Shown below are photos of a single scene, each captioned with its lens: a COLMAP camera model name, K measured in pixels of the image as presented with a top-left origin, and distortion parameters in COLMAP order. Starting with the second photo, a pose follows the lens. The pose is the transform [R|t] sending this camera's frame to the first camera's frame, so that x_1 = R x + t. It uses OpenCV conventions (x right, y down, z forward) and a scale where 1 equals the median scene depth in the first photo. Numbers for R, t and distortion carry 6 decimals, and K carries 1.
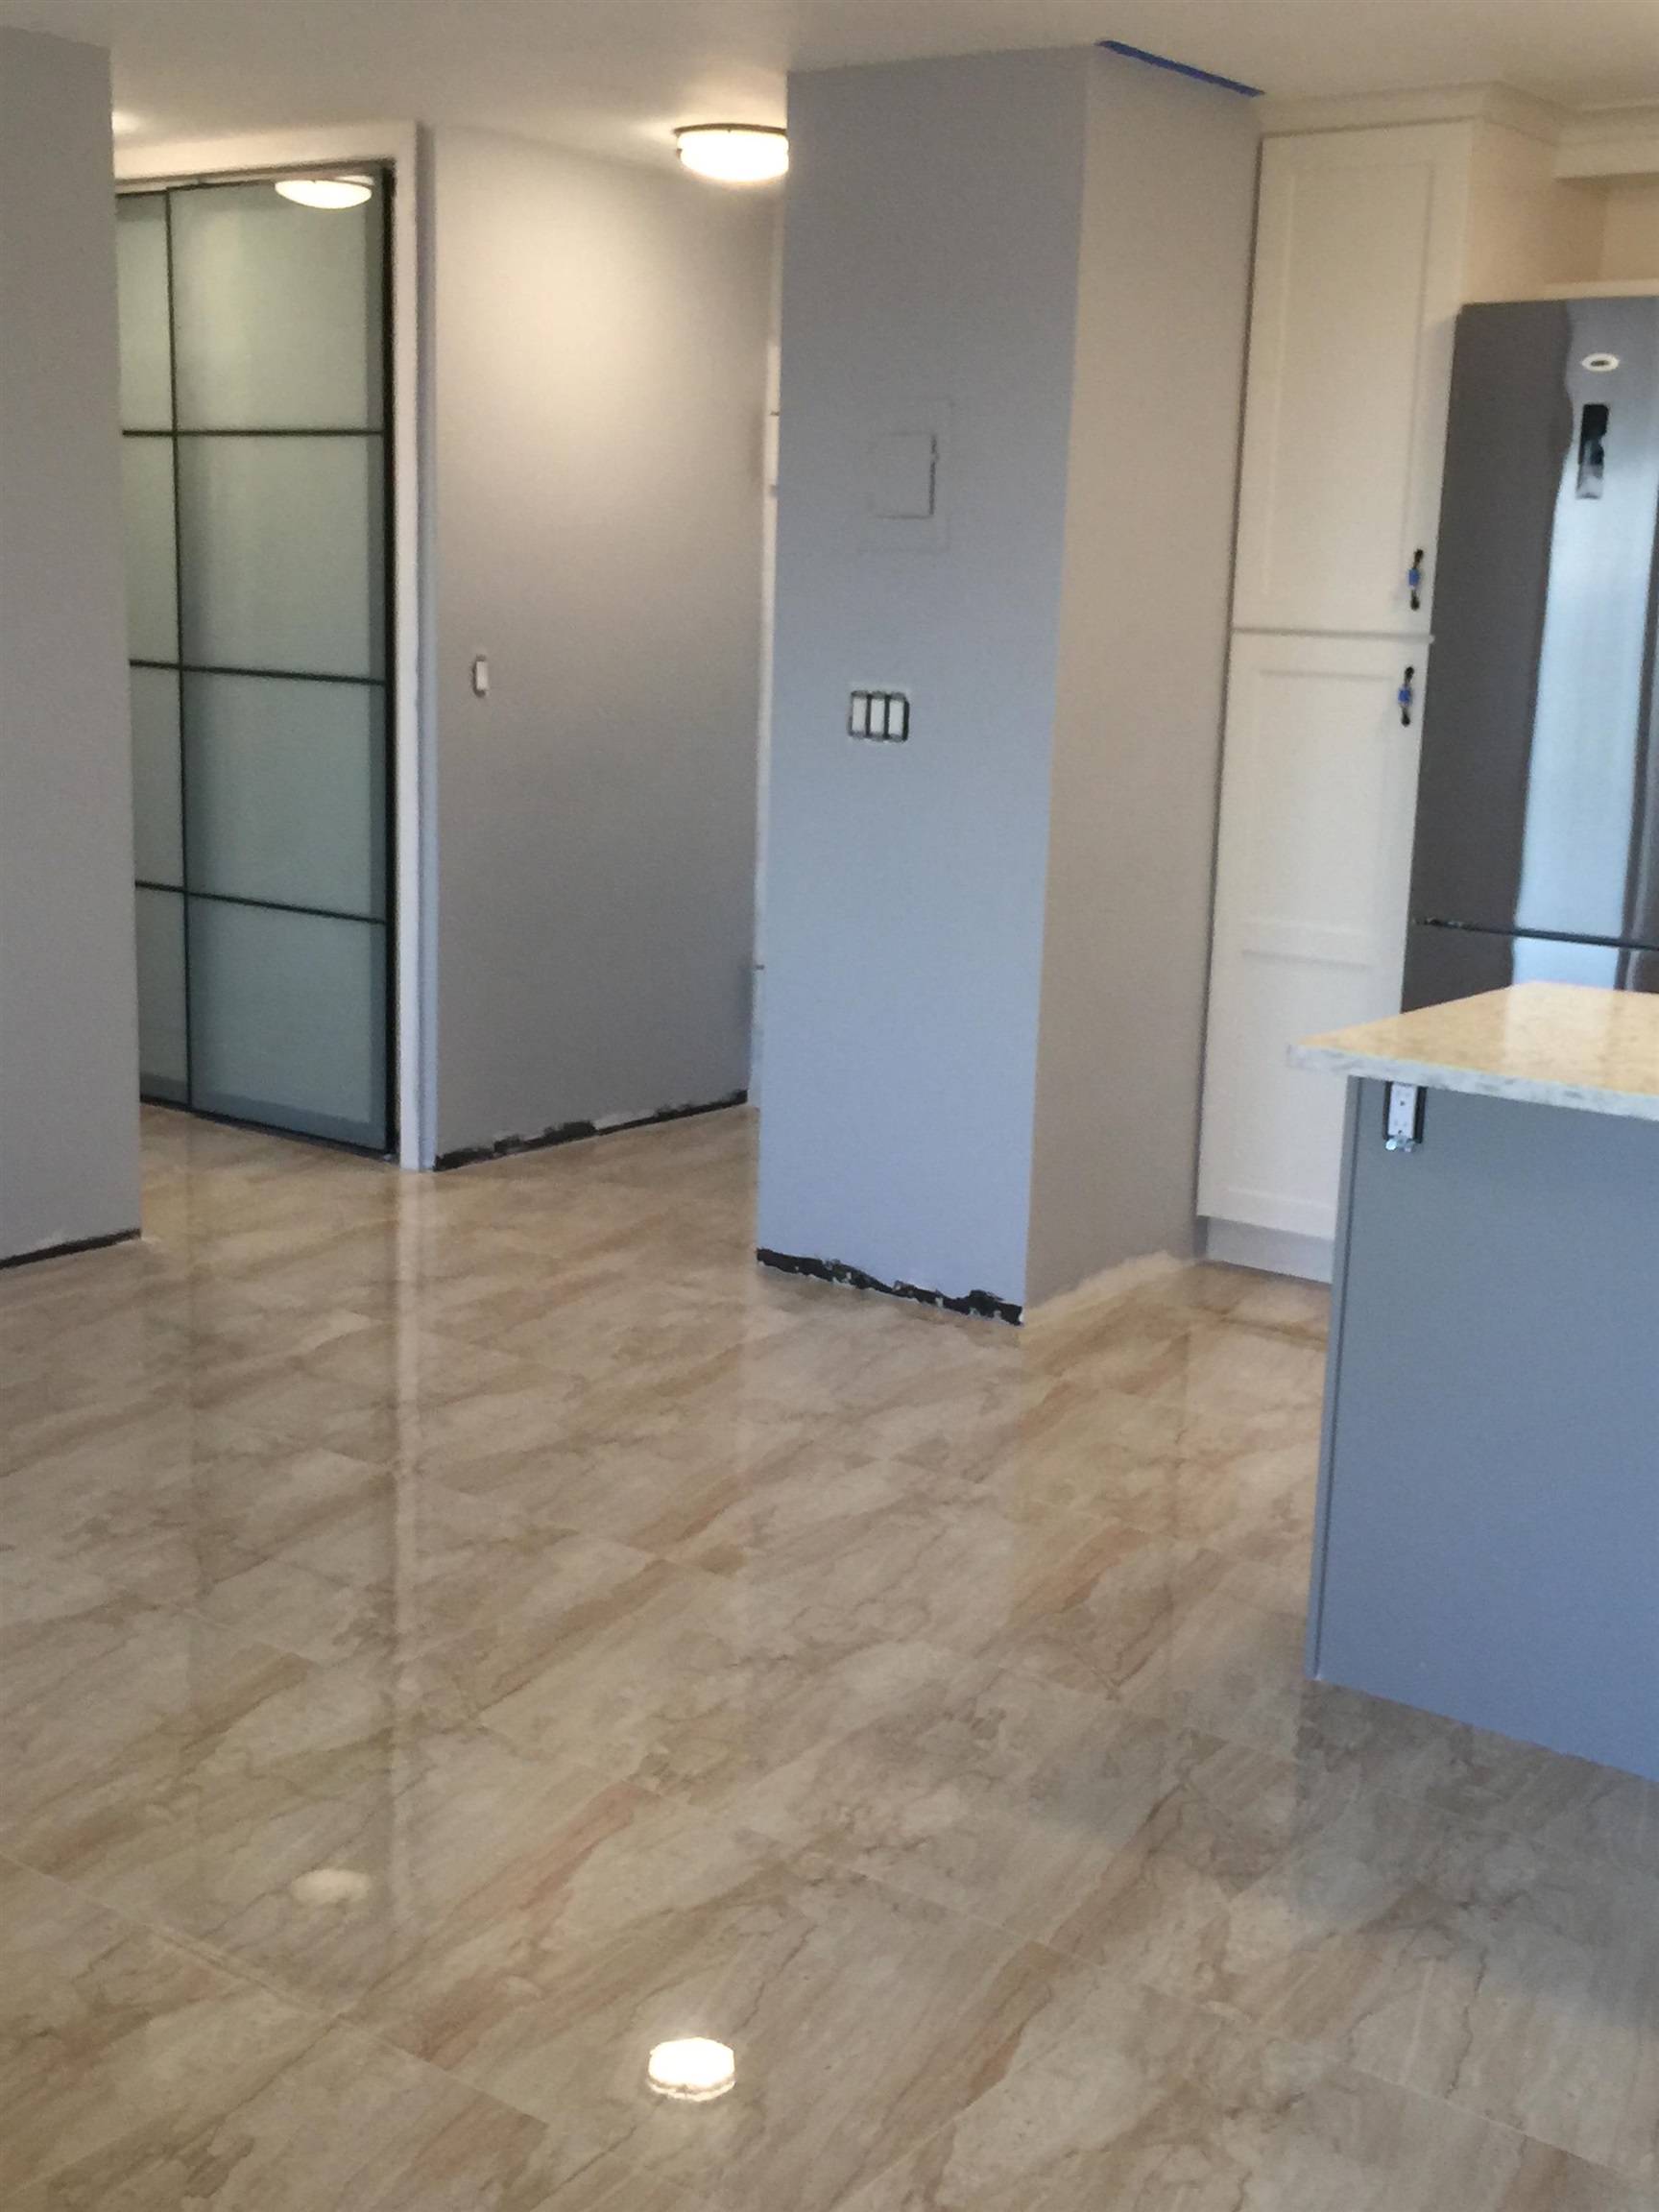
lens RADIAL K [[2714.5, 0, 834.4], [0, 2714.5, 1115.8], [0, 0, 1]] dist [0.073013, -0.007675]
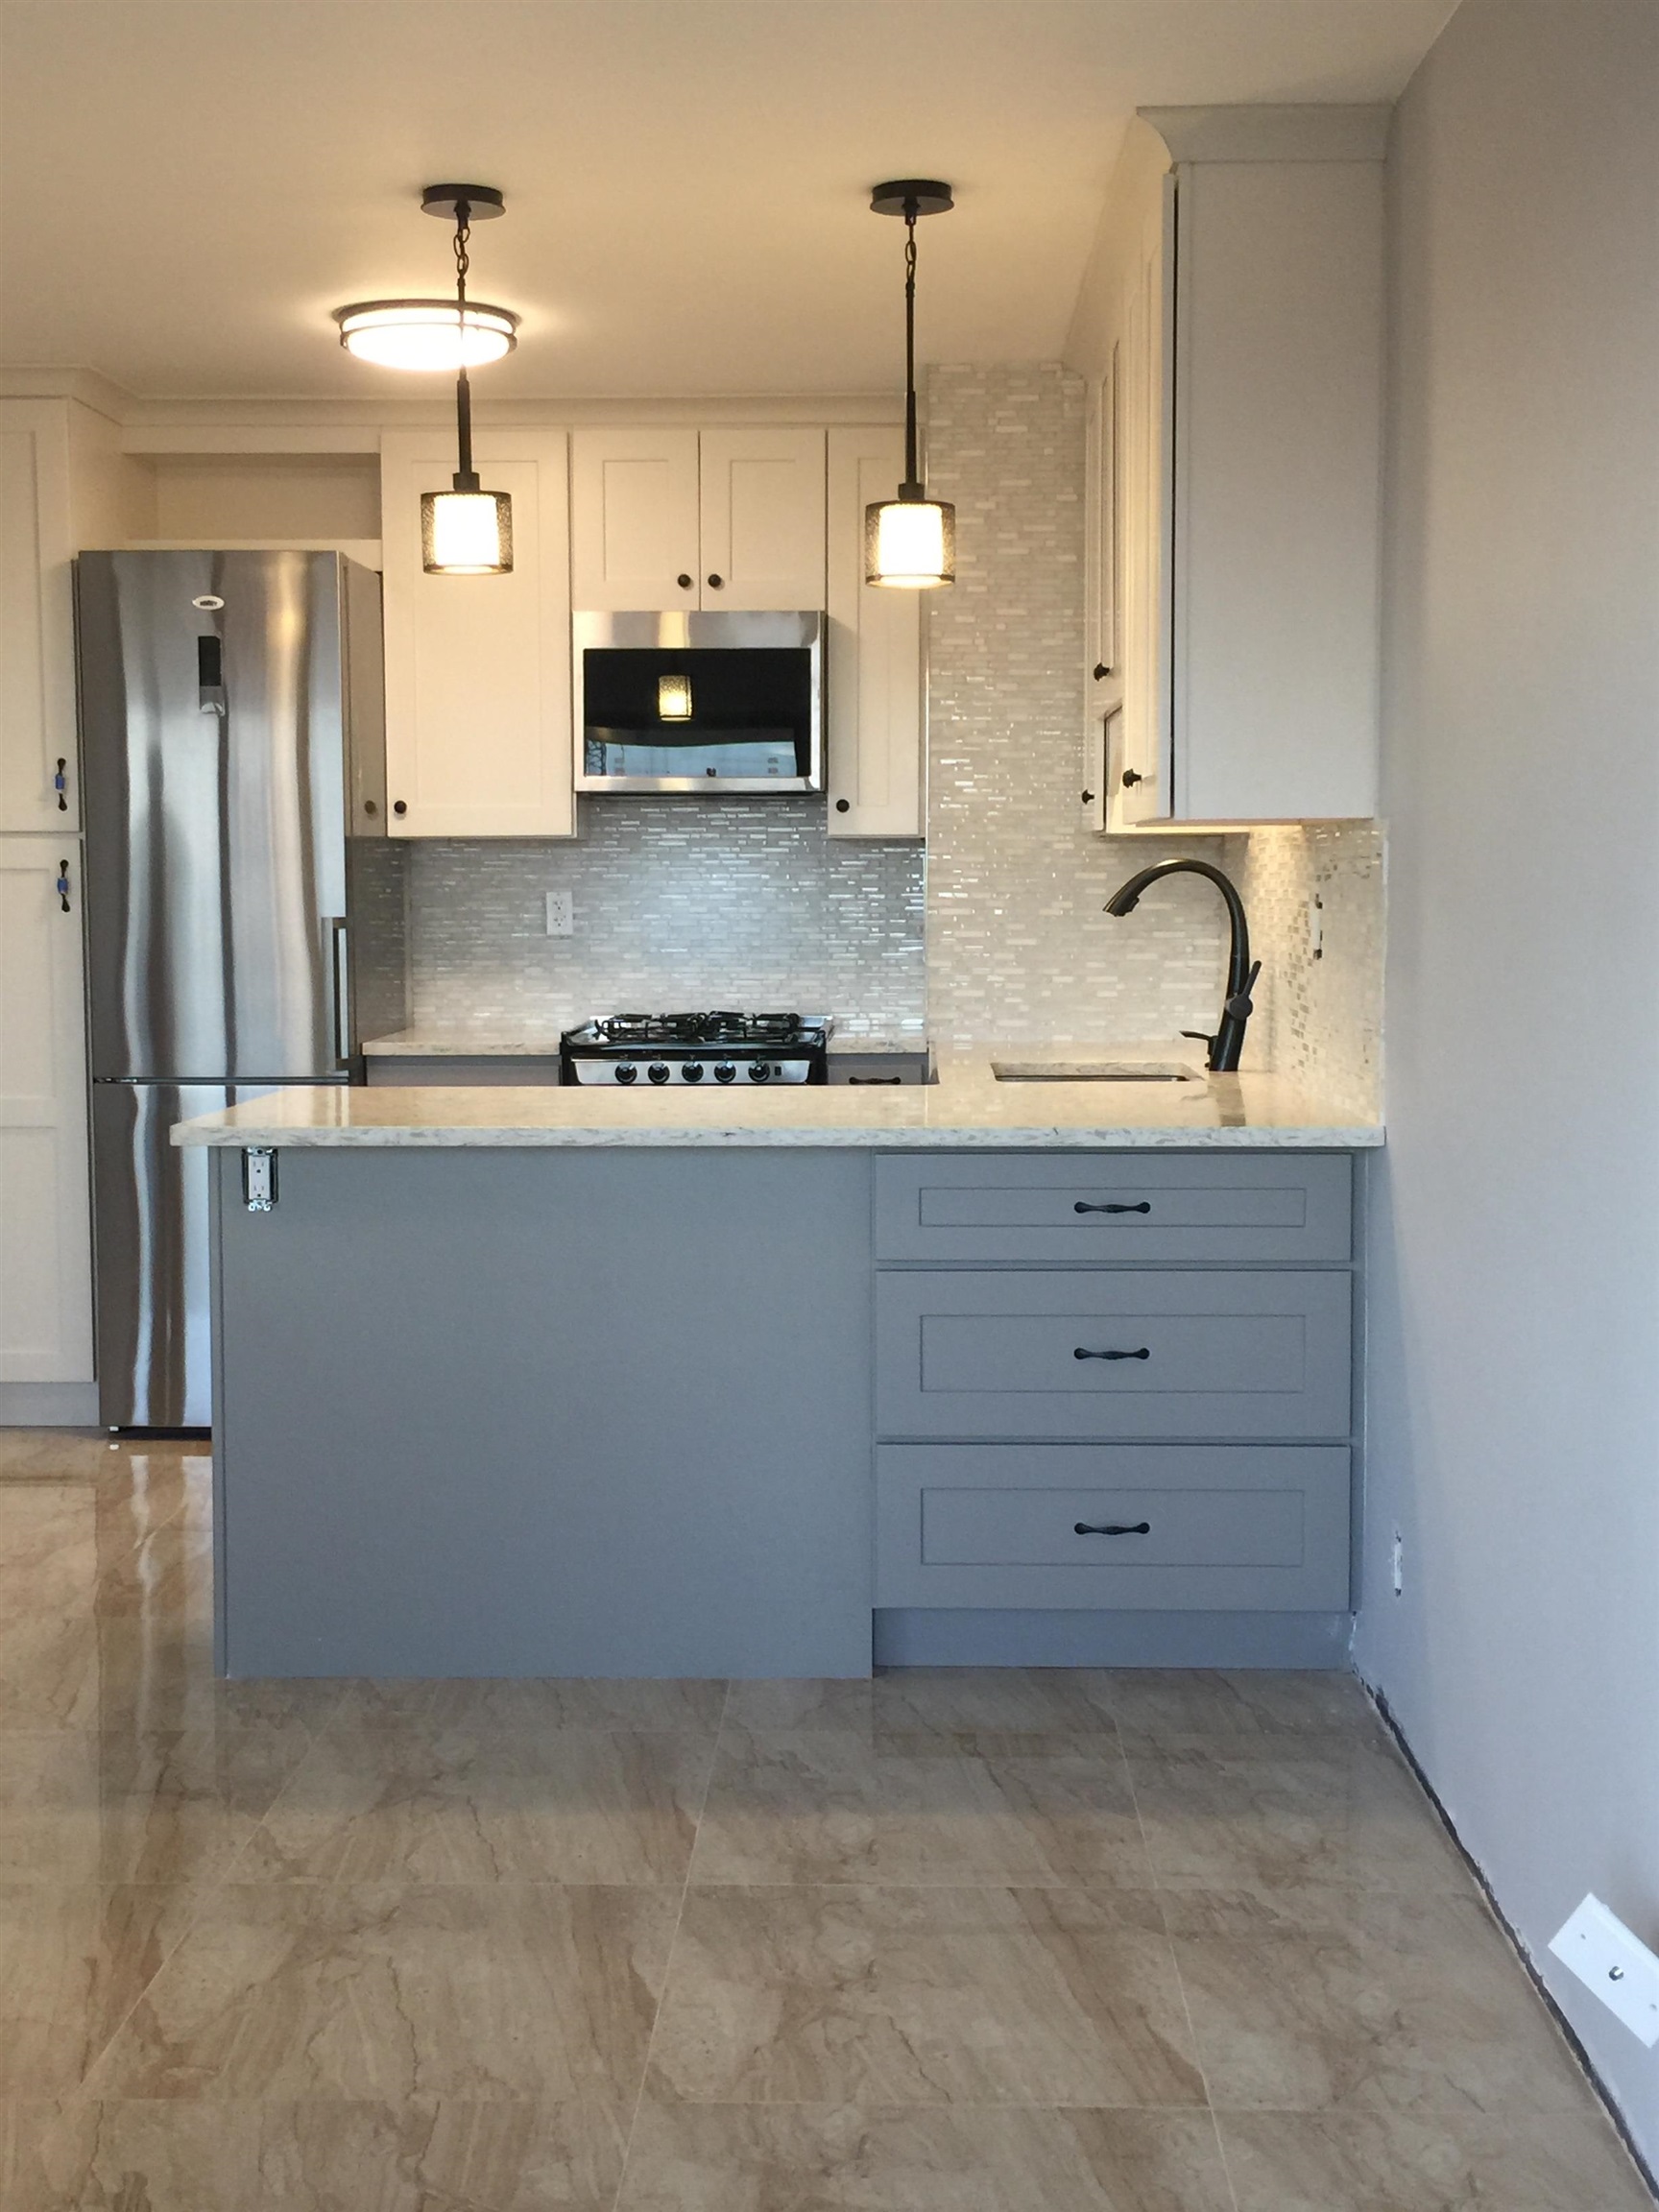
lens RADIAL K [[2714.5, 0, 834.4], [0, 2714.5, 1115.8], [0, 0, 1]] dist [0.073013, -0.007675]
pose [[0.816294, -0.084889, 0.571365, -0.296543], [0.144359, 0.987735, -0.059492, 0.086977], [-0.559307, 0.131045, 0.818537, -0.154401]]
